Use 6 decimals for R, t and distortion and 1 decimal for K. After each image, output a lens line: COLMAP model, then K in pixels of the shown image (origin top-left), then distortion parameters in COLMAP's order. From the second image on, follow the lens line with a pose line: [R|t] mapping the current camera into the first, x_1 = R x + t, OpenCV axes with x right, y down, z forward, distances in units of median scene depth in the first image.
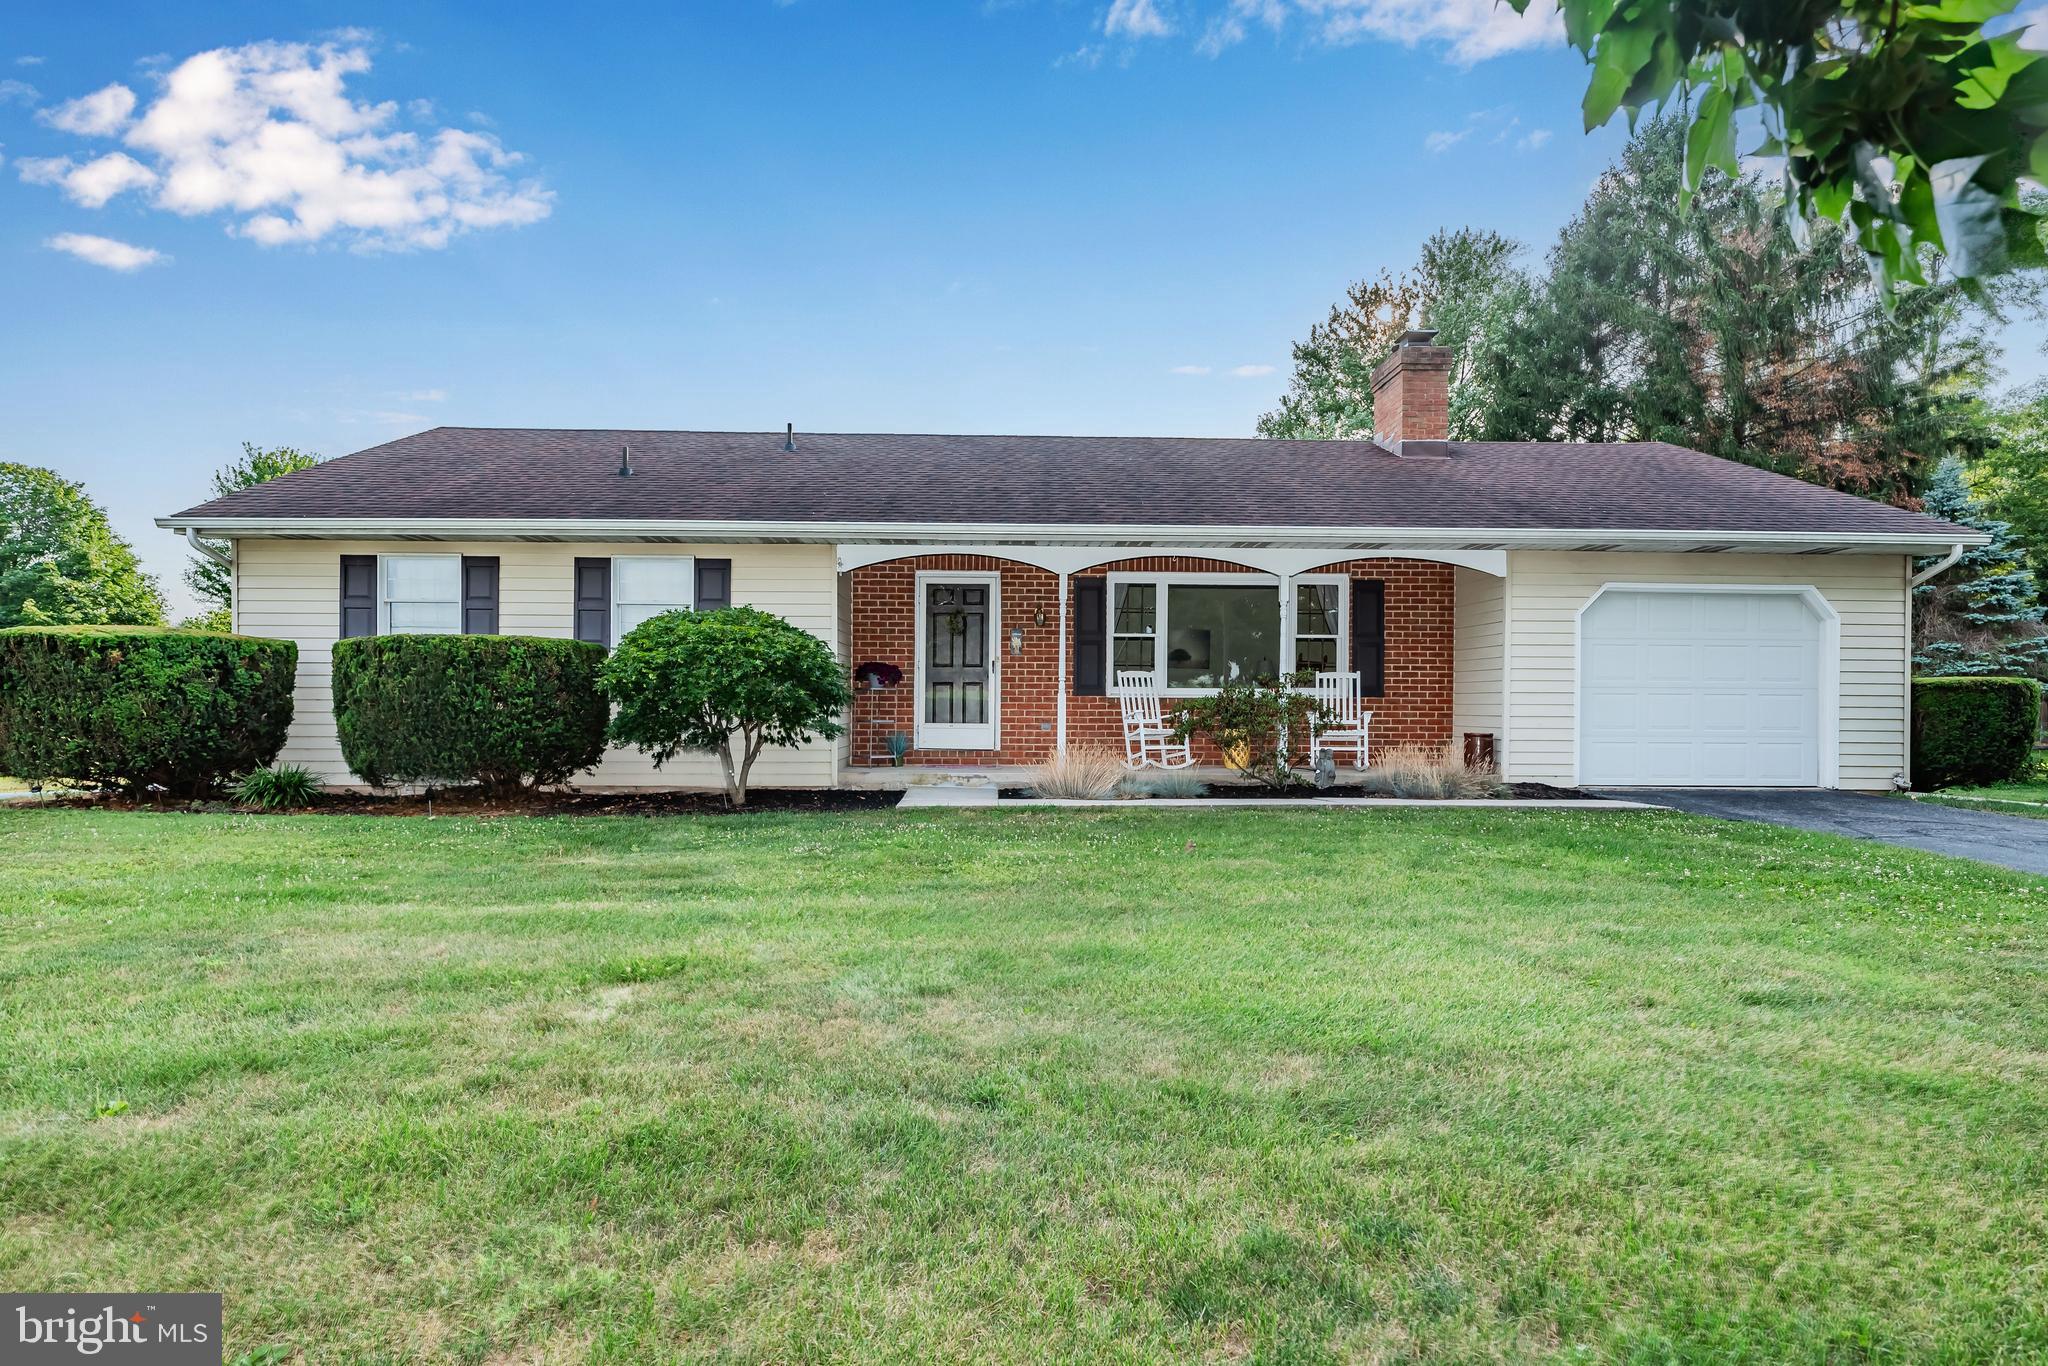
lens RADIAL K [[1001.5, 0, 965.2], [0, 1001.5, 610.7], [0, 0, 1]] dist [-0.000945, -0.000024]
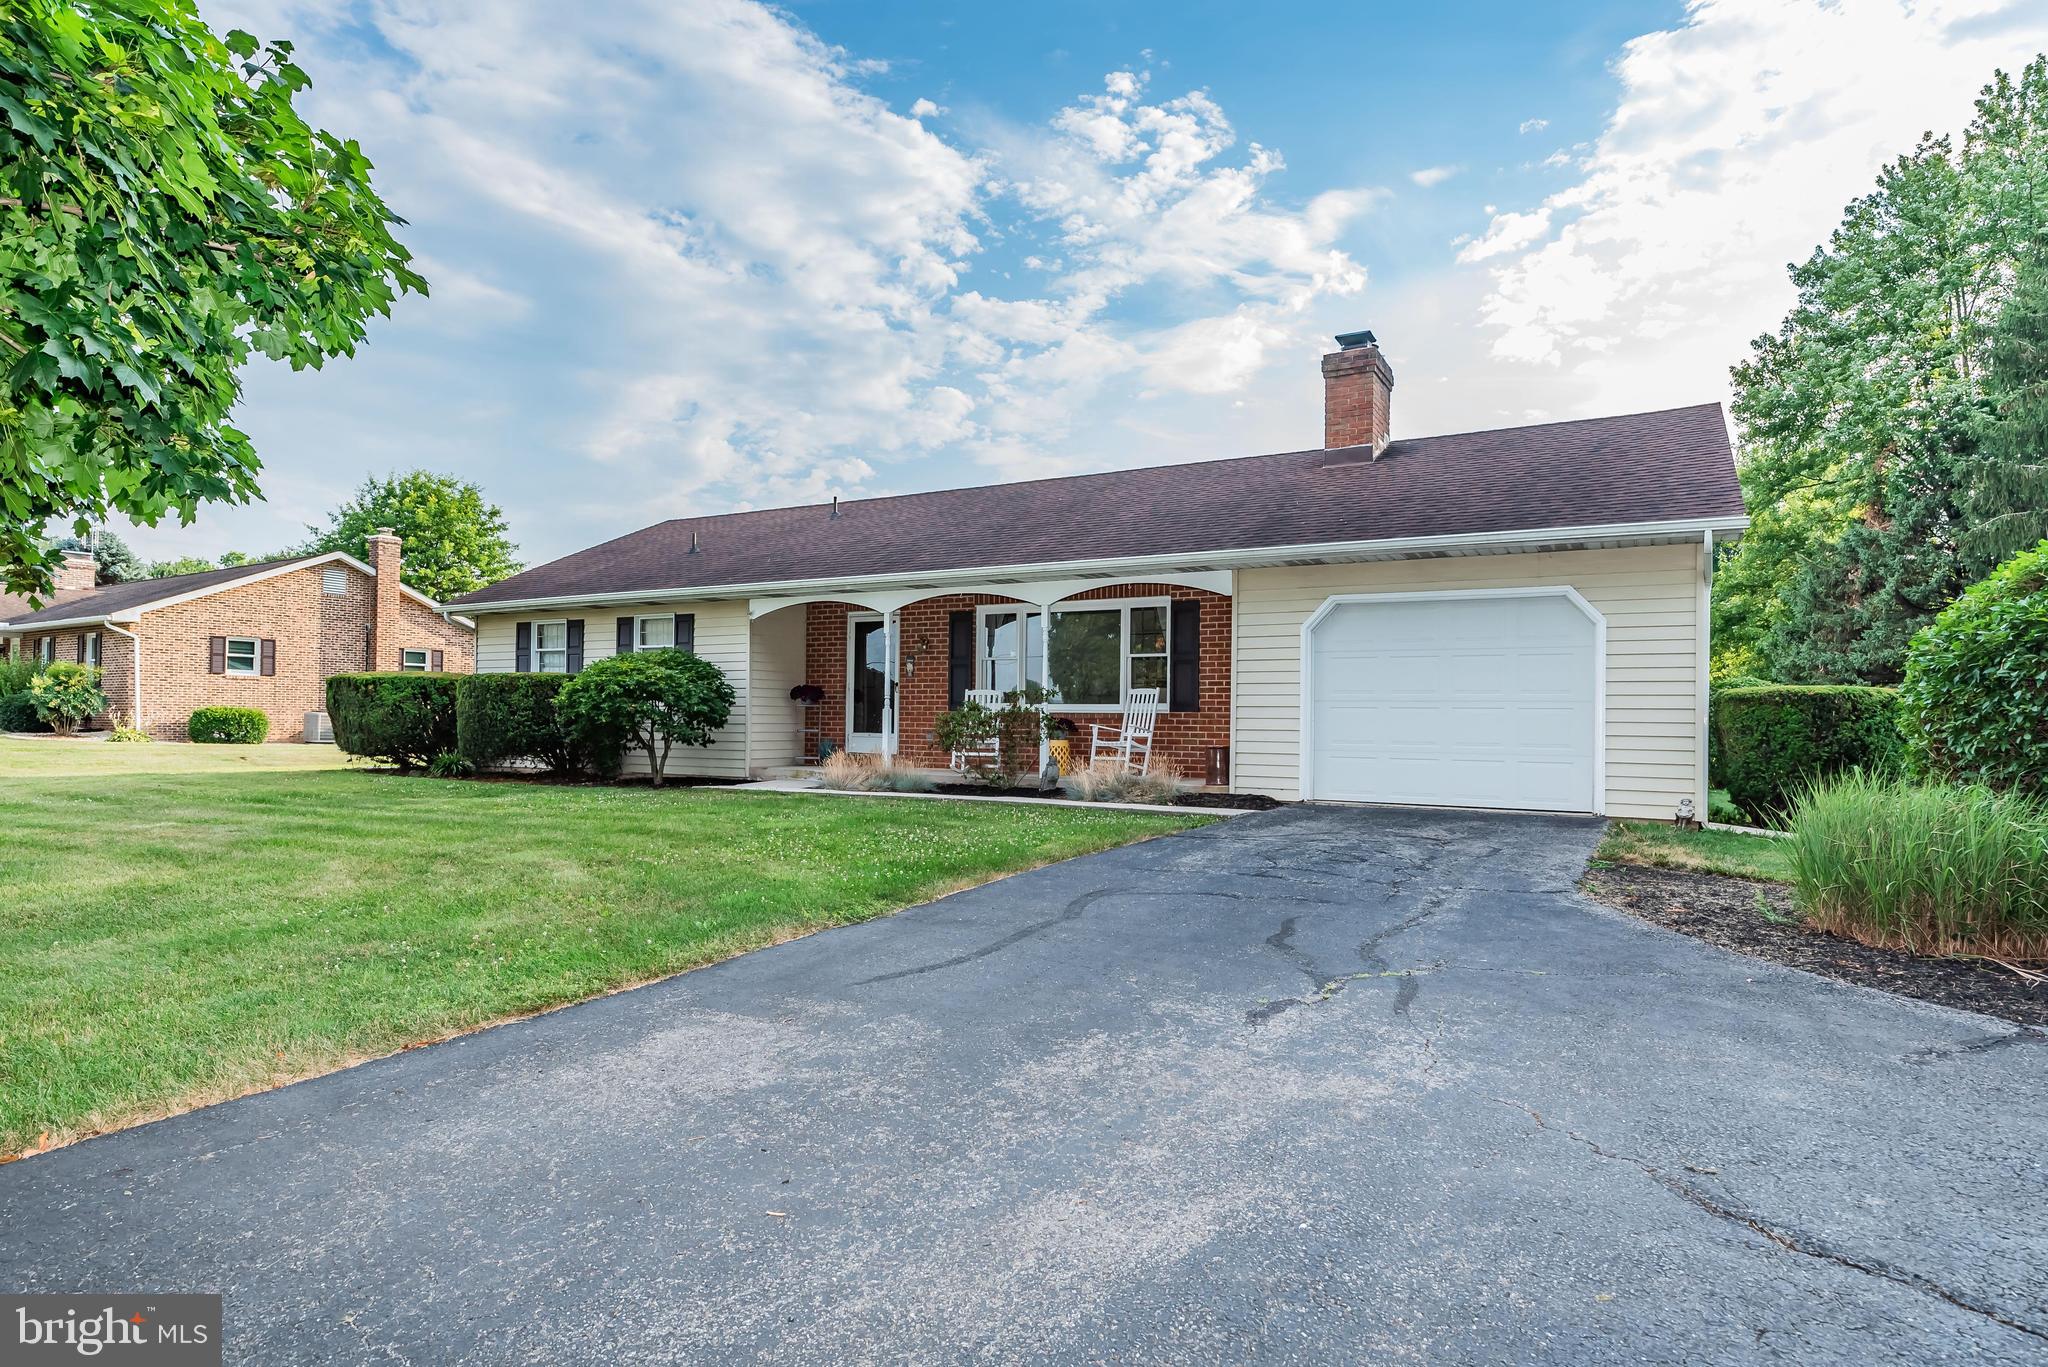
lens RADIAL K [[1012.9, 0, 1028.6], [0, 1012.9, 675.3], [0, 0, 1]] dist [-0.001157, 0.000156]
pose [[0.876650, -0.017830, -0.480798, 0.855094], [0.038723, 0.998686, 0.033567, 0.005759], [0.479568, -0.048044, 0.876188, -0.018035]]
